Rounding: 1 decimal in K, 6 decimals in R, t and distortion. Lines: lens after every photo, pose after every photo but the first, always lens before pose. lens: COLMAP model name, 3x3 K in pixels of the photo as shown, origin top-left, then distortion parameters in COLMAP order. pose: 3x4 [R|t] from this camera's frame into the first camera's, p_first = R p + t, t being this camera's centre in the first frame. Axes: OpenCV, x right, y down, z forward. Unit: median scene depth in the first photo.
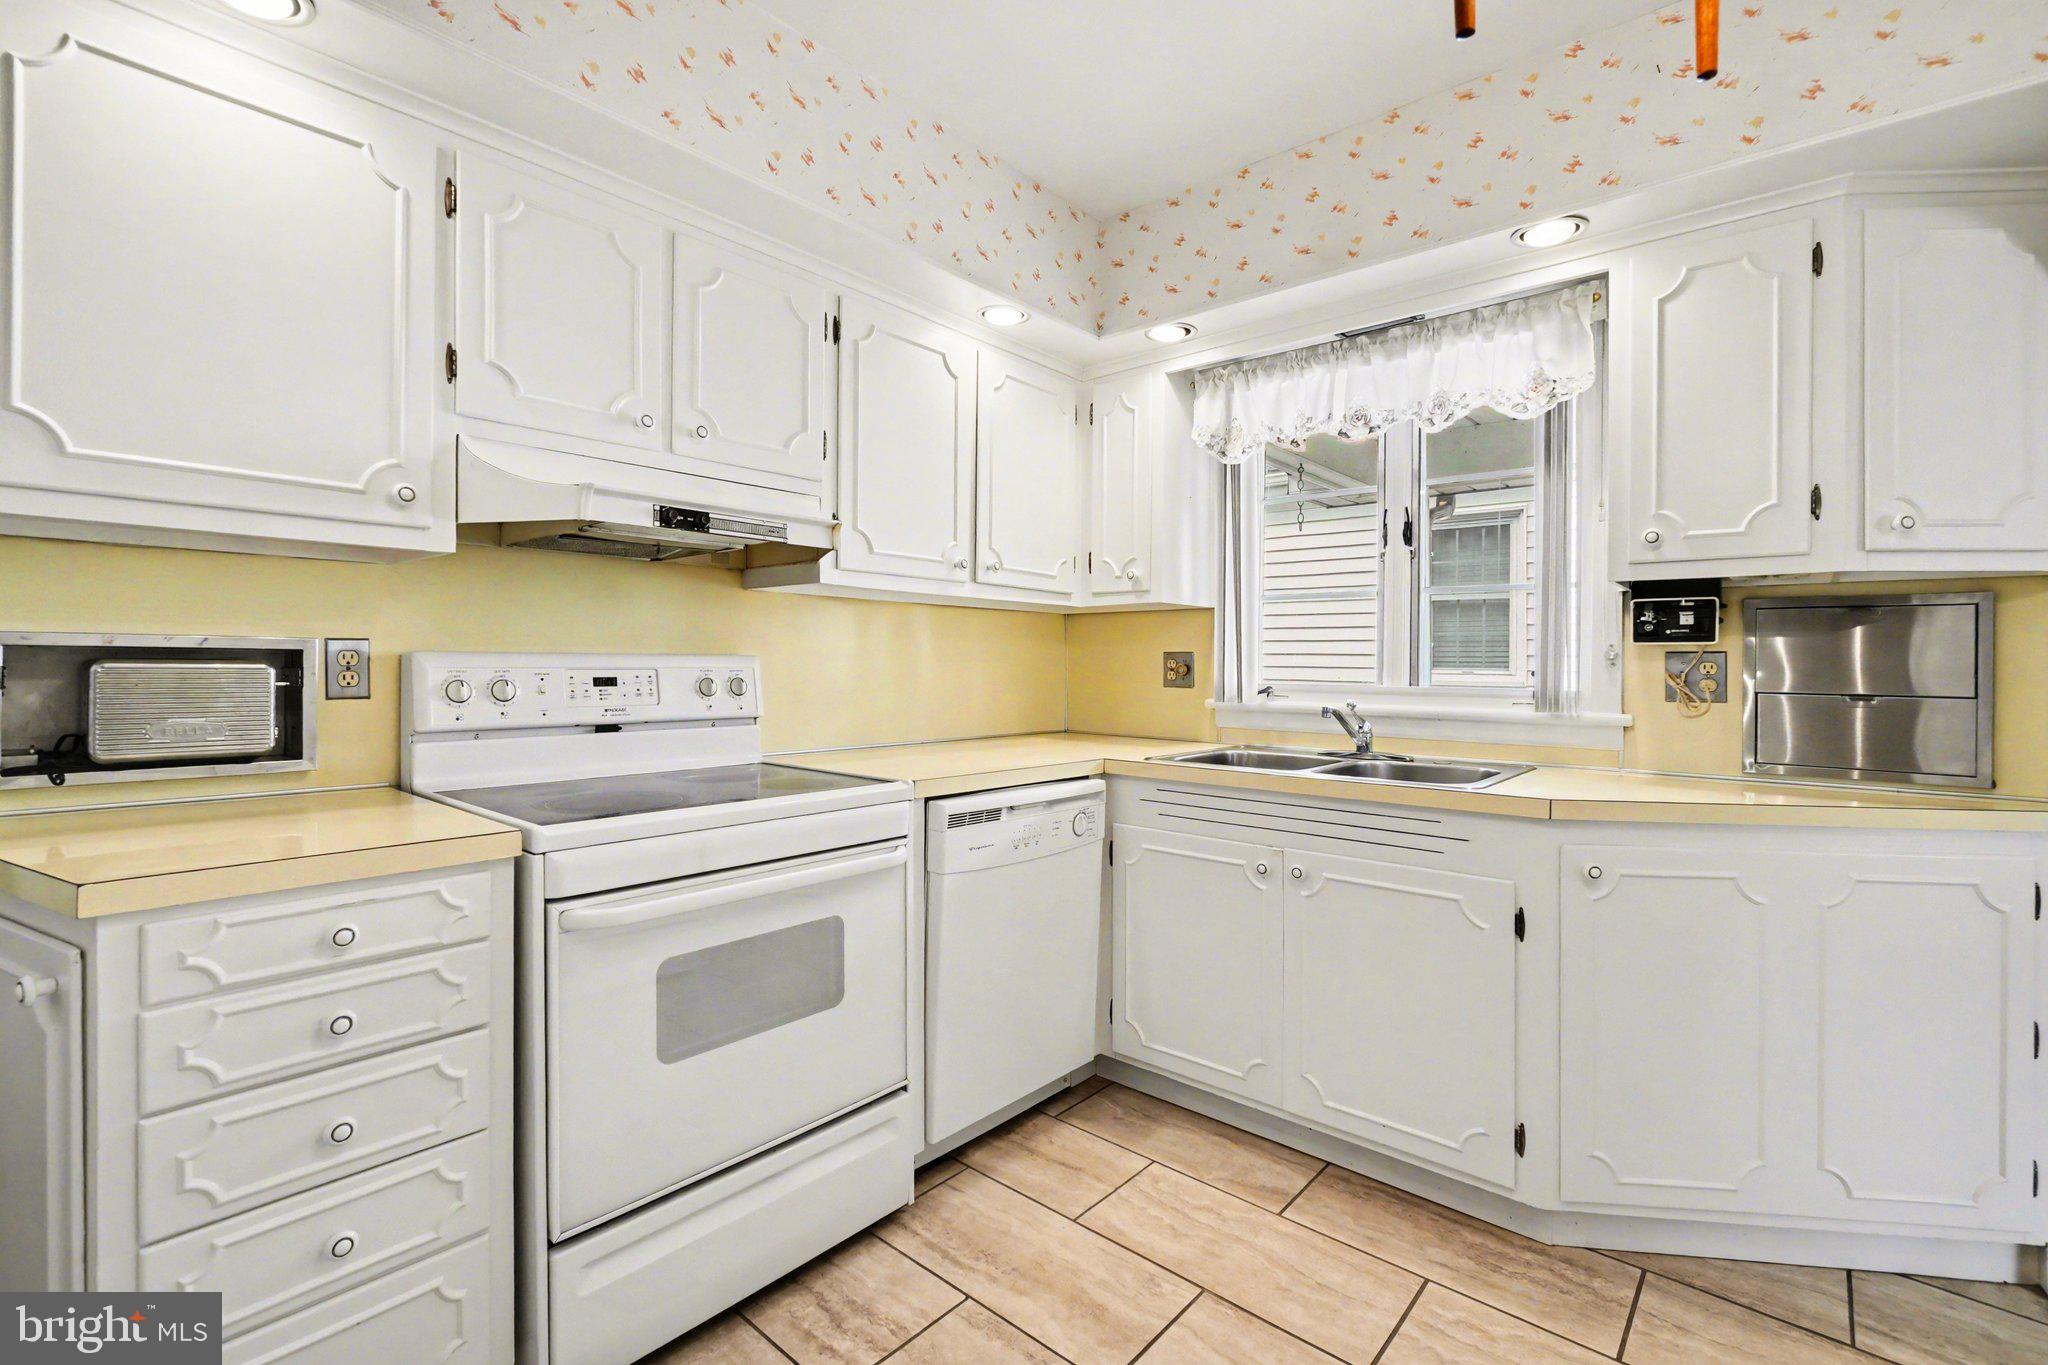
lens RADIAL K [[933.0, 0, 1020.5], [0, 933.0, 646.7], [0, 0, 1]] dist [0.001759, 0.000261]
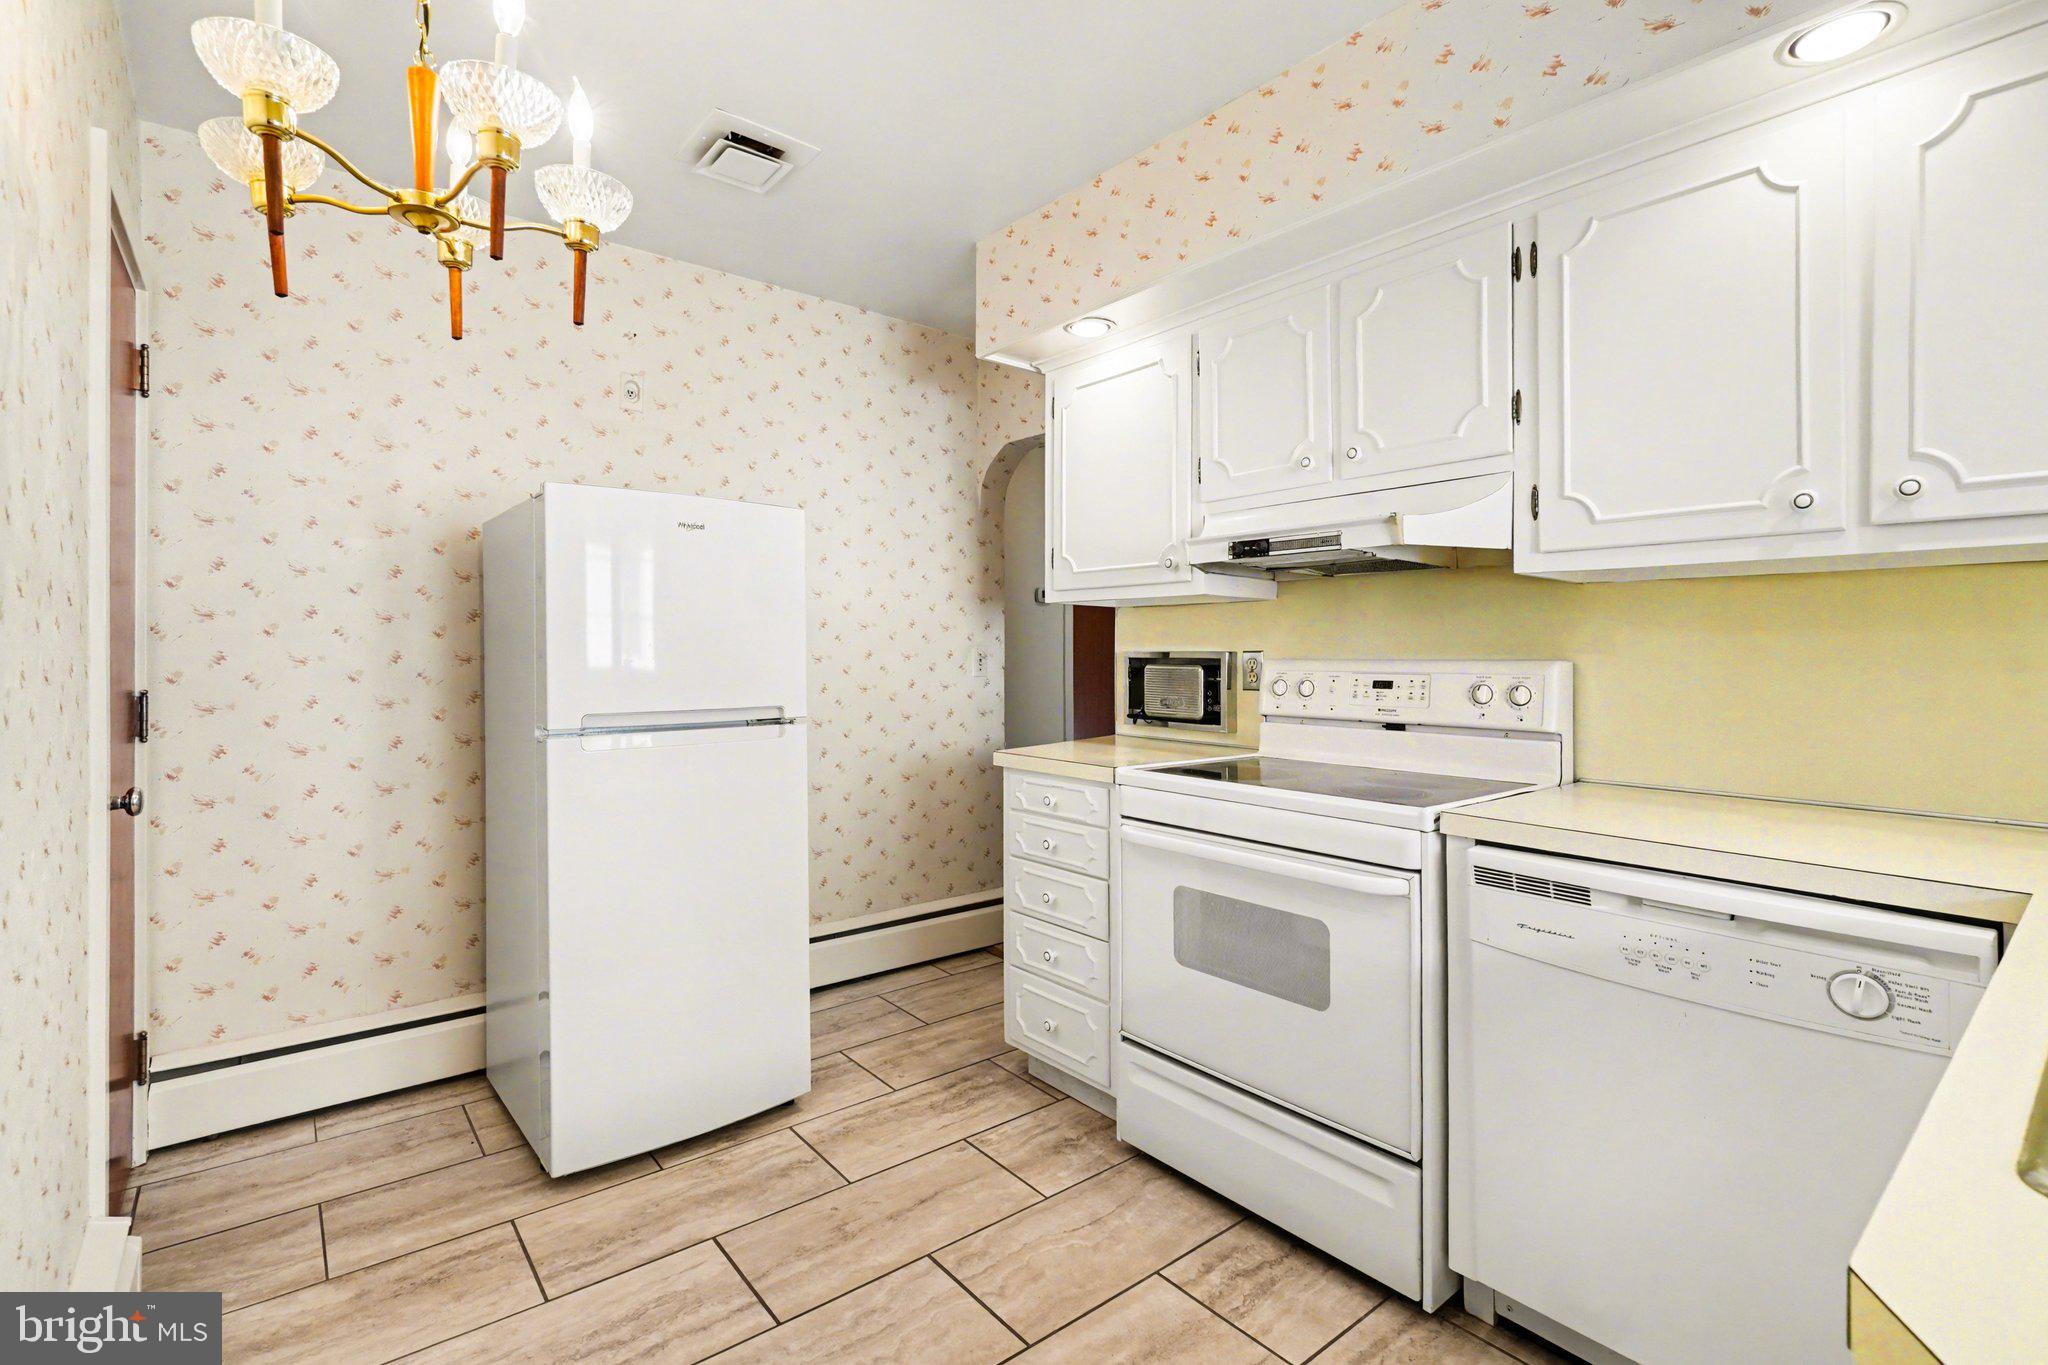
lens RADIAL K [[927.0, 0, 1017.8], [0, 927.0, 671.2], [0, 0, 1]] dist [0.000024, 0.000008]
pose [[-0.172216, 0.003378, -0.985054, 0.771514], [0.008070, 0.999965, 0.002019, 0.015970], [0.985026, -0.007602, -0.172237, 0.793118]]
